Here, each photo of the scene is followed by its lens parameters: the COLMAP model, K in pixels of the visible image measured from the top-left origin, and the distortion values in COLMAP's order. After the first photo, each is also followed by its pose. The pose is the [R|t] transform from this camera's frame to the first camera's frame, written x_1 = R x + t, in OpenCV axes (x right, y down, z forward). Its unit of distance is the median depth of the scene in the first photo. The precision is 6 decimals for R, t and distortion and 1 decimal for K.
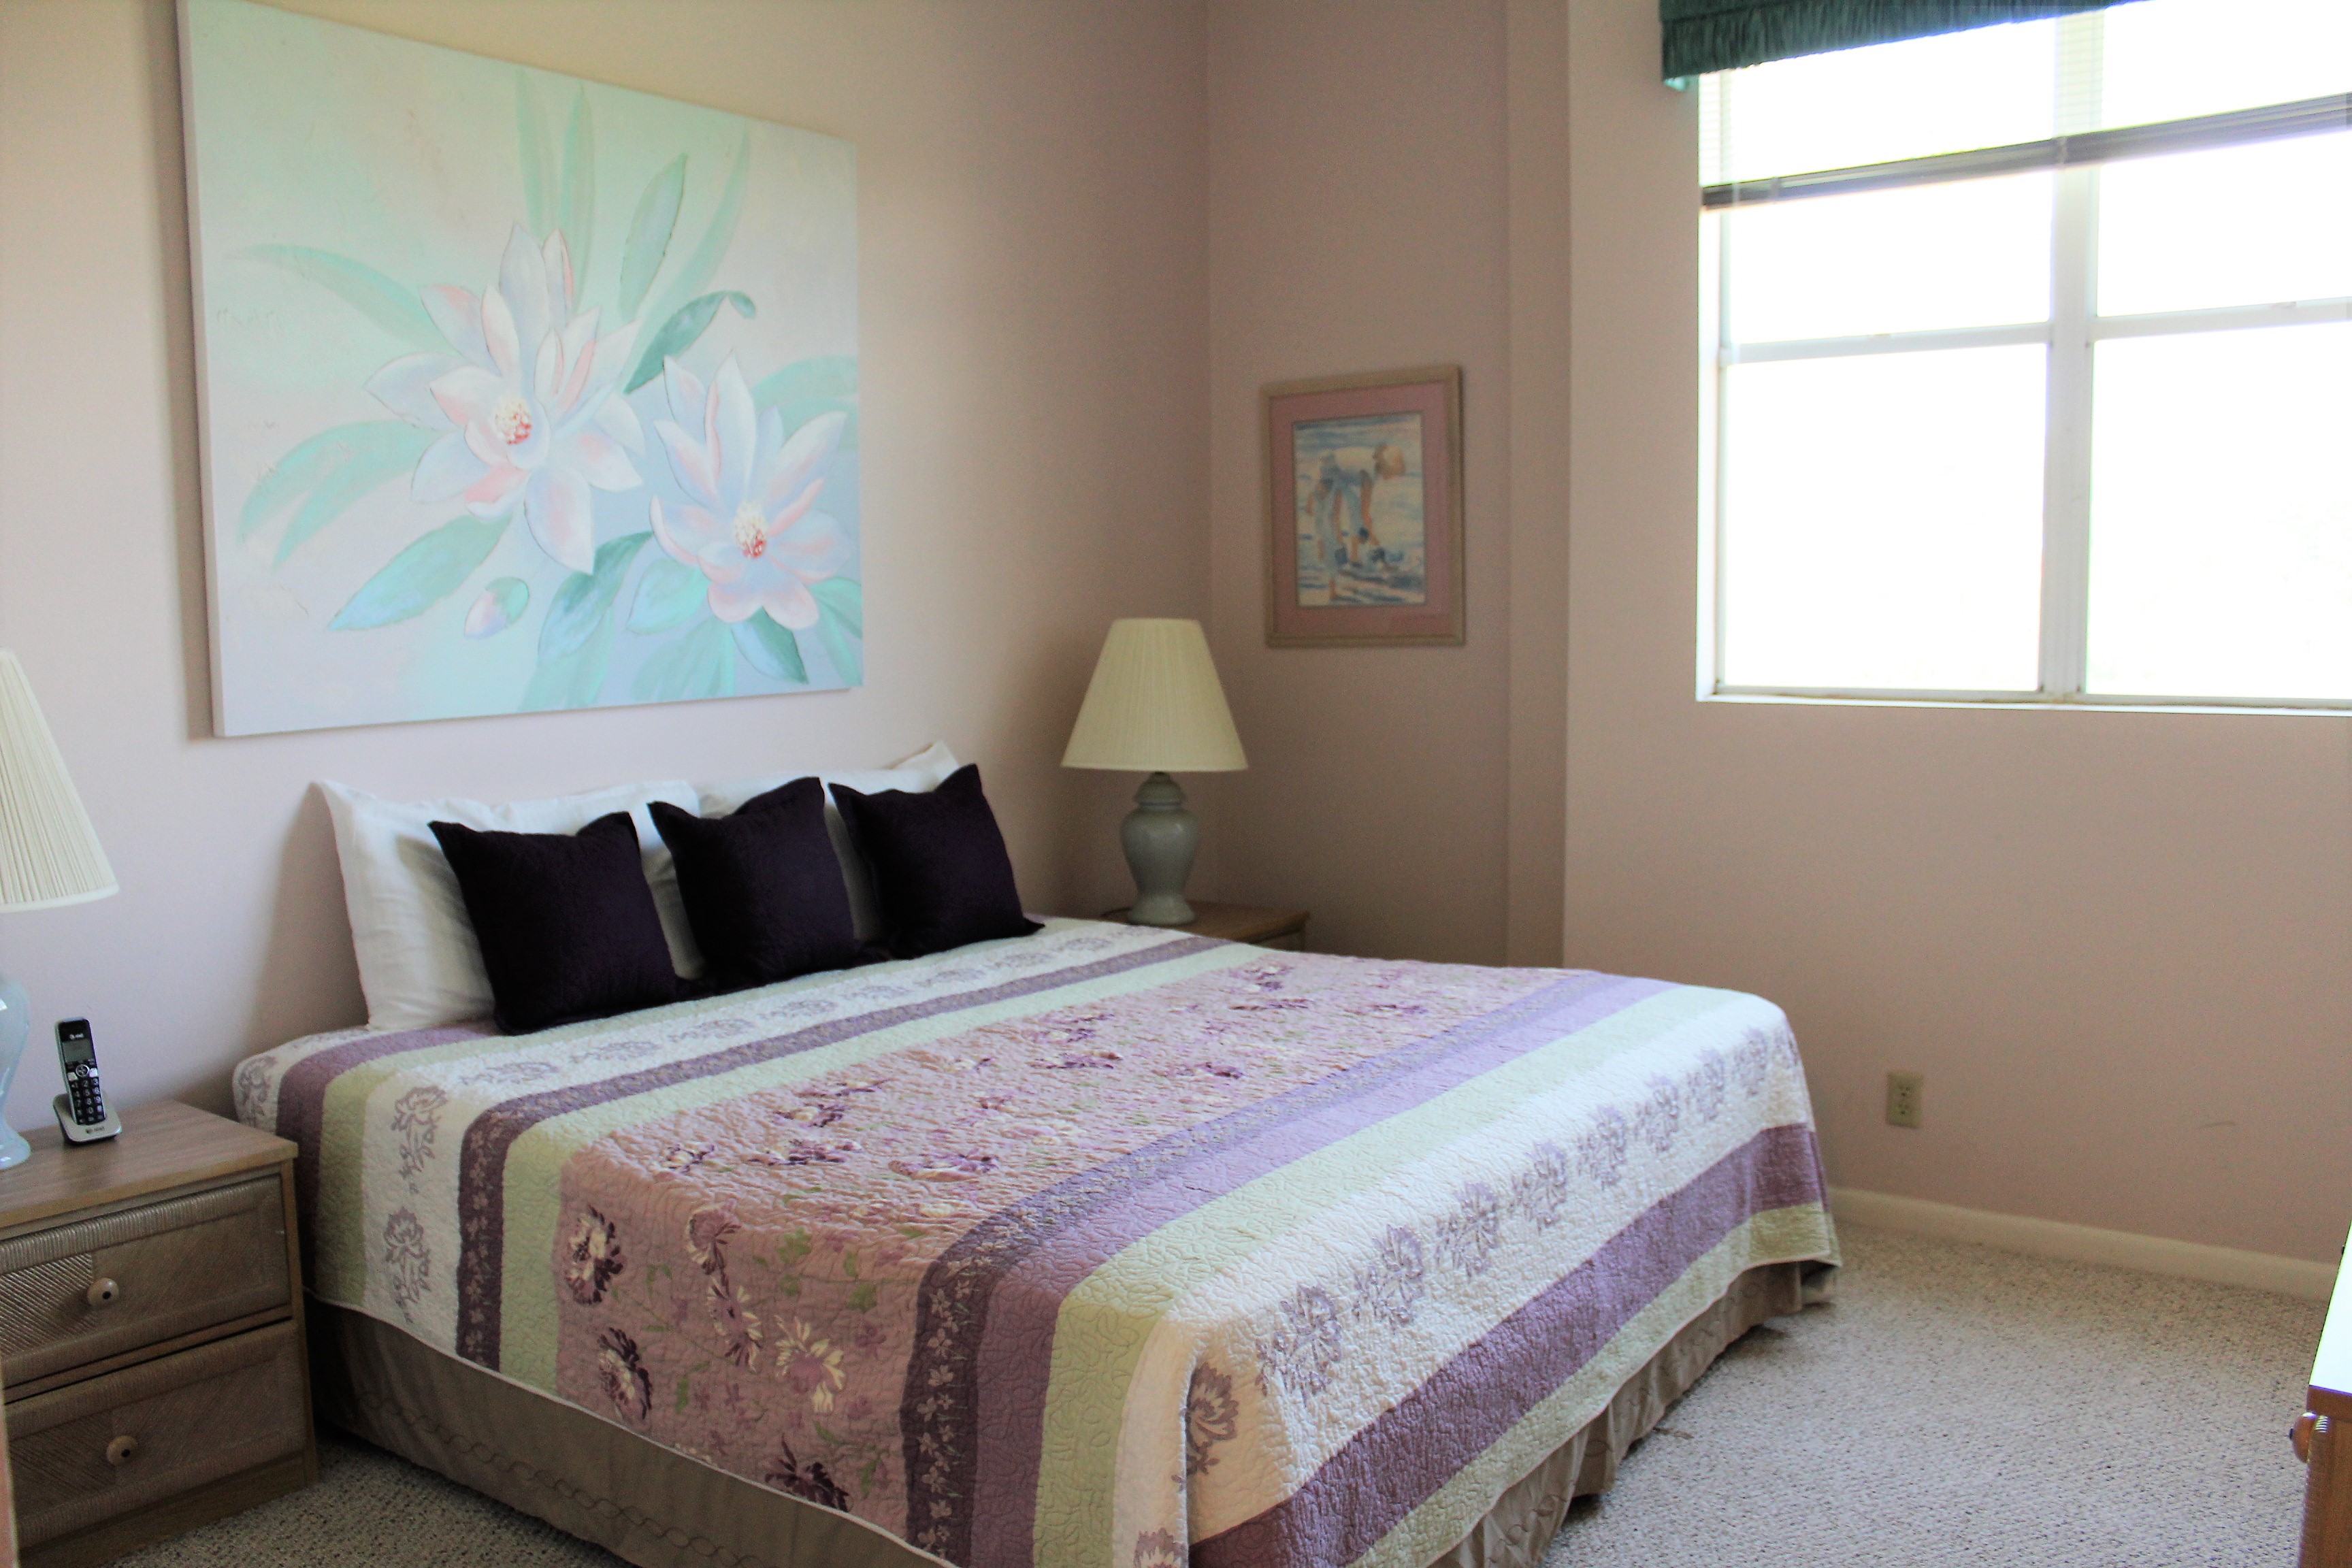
lens RADIAL K [[1939.9, 0, 1147.8], [0, 1939.9, 827.8], [0, 0, 1]] dist [-0.161985, 0.142944]
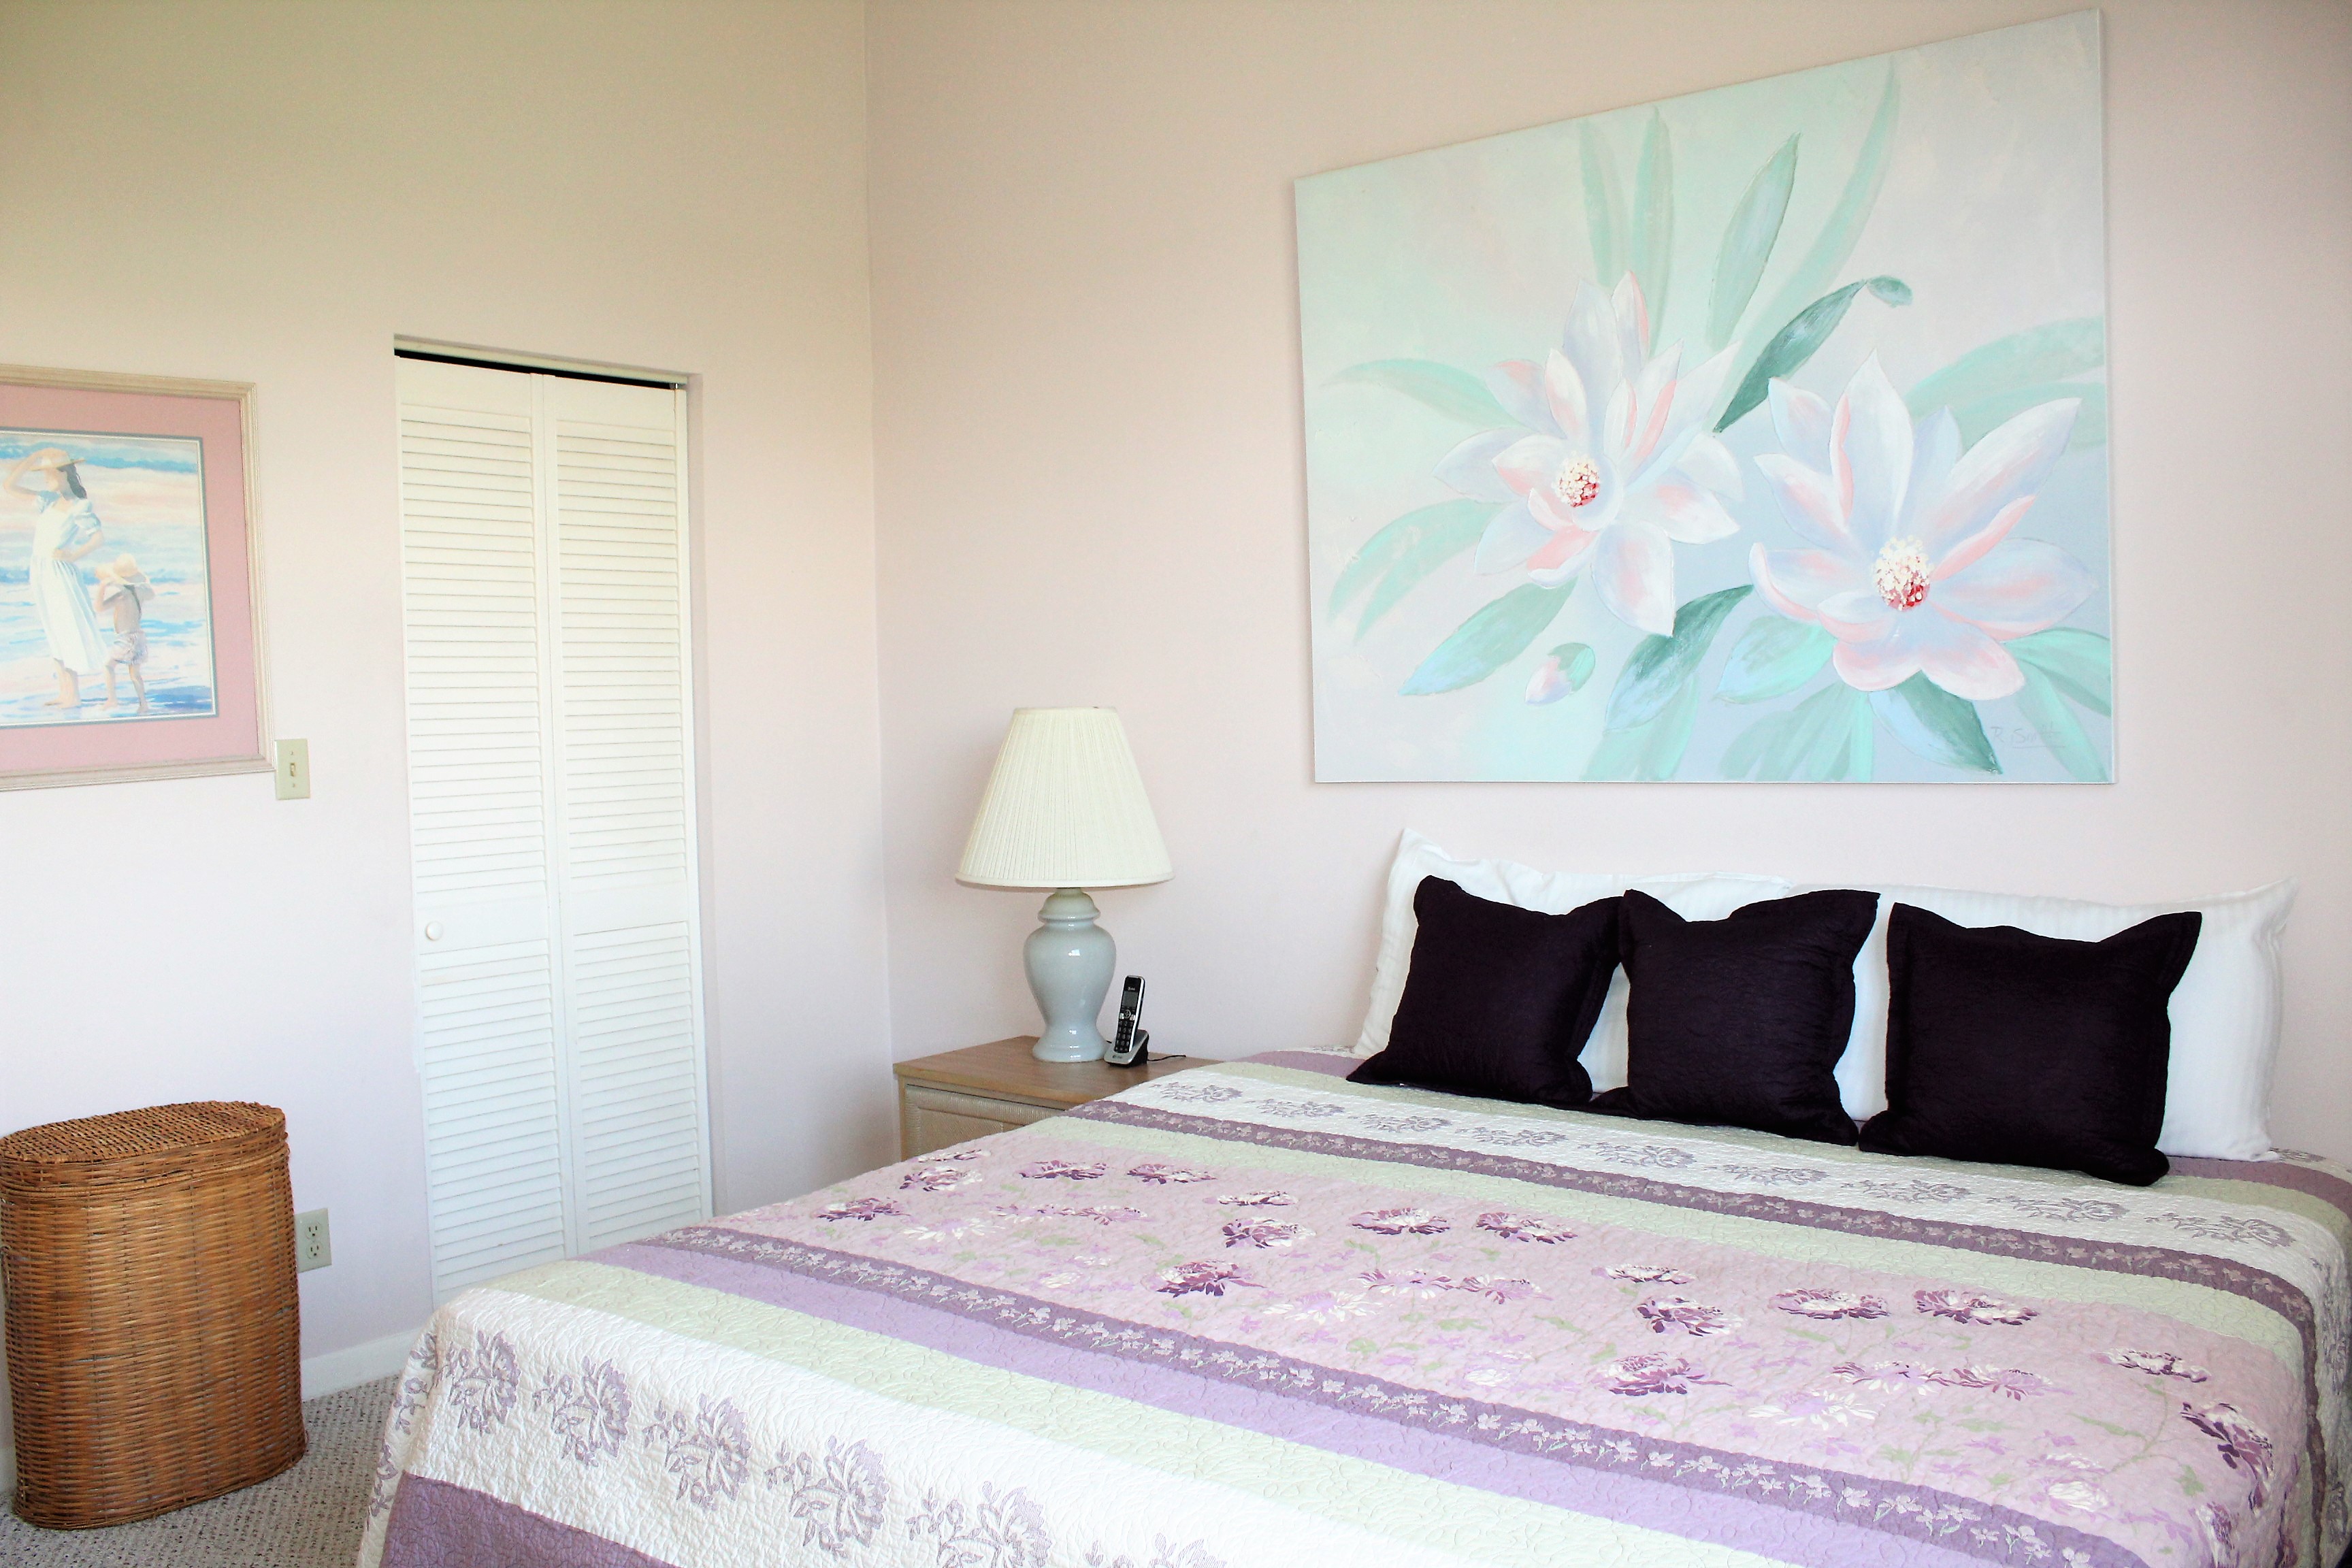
lens RADIAL K [[1939.9, 0, 1147.8], [0, 1939.9, 827.8], [0, 0, 1]] dist [-0.161985, 0.142944]
pose [[-0.028475, 0.083436, -0.996106, 0.633225], [-0.088685, 0.992370, 0.085658, -0.097762], [0.995653, 0.090779, -0.020858, 0.774189]]
